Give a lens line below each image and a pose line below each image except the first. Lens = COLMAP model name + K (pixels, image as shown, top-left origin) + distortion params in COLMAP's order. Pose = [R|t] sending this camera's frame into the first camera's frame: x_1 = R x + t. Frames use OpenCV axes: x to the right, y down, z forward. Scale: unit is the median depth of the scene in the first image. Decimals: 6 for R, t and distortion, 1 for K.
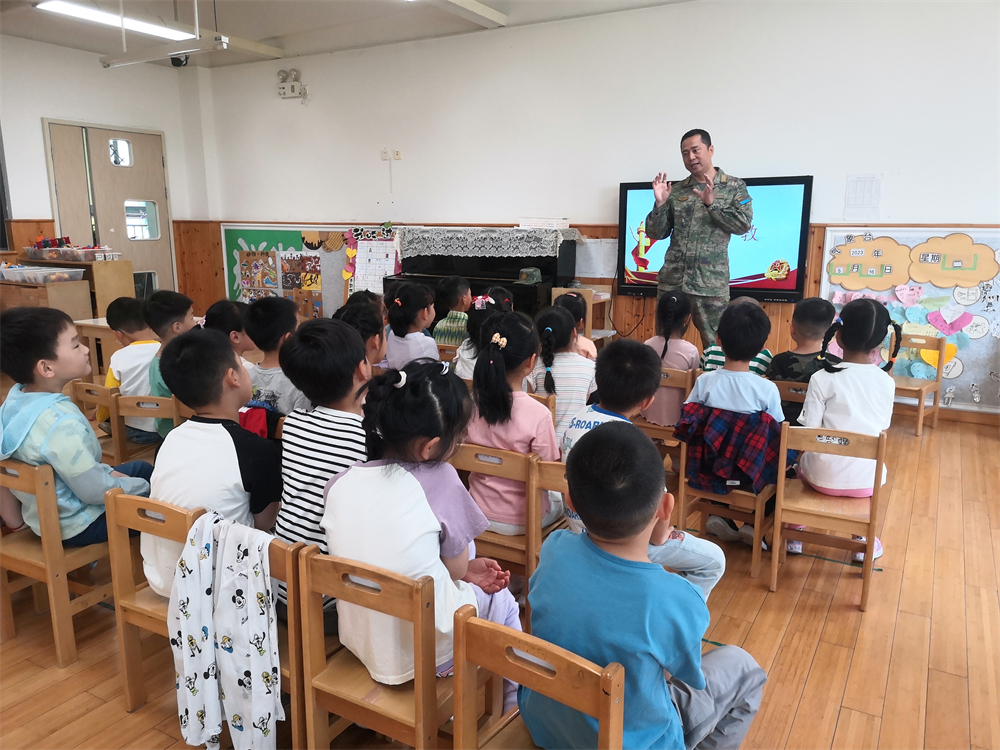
lens RADIAL K [[759.7, 0, 520.0], [0, 759.7, 375.5], [0, 0, 1]] dist [0.083108, -0.120409]
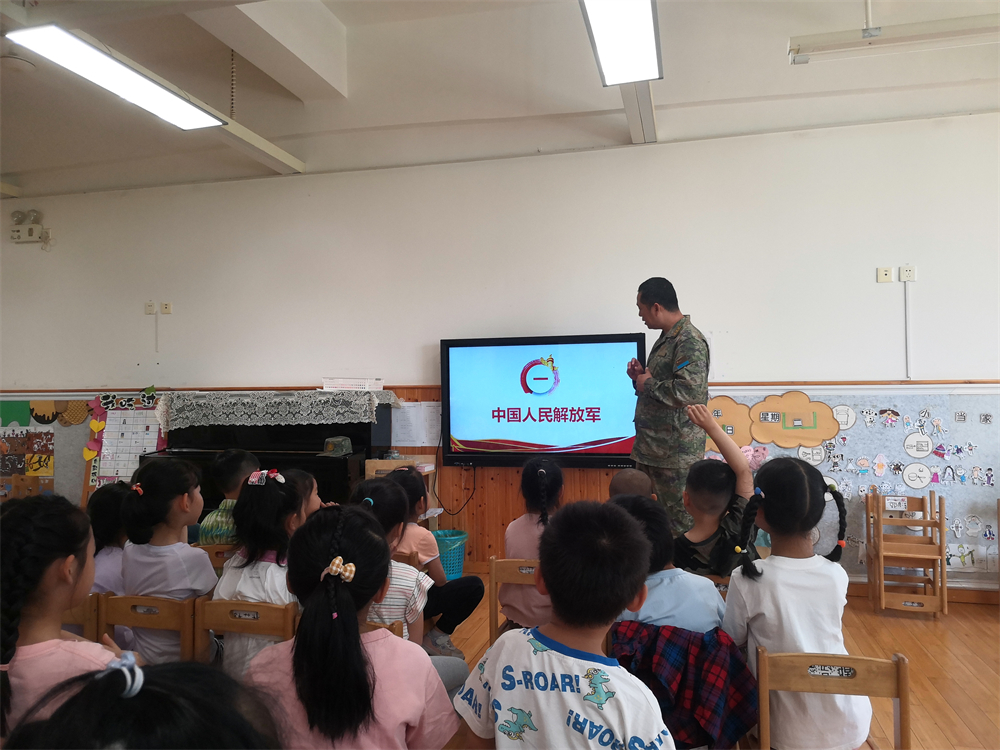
lens RADIAL K [[755.8, 0, 499.4], [0, 755.8, 379.8], [0, 0, 1]] dist [0.101389, -0.126381]
pose [[0.967359, -0.005810, 0.253343, -0.024018], [0.061146, 0.975549, -0.211103, -0.016369], [-0.245922, 0.219704, 0.944062, 0.157422]]
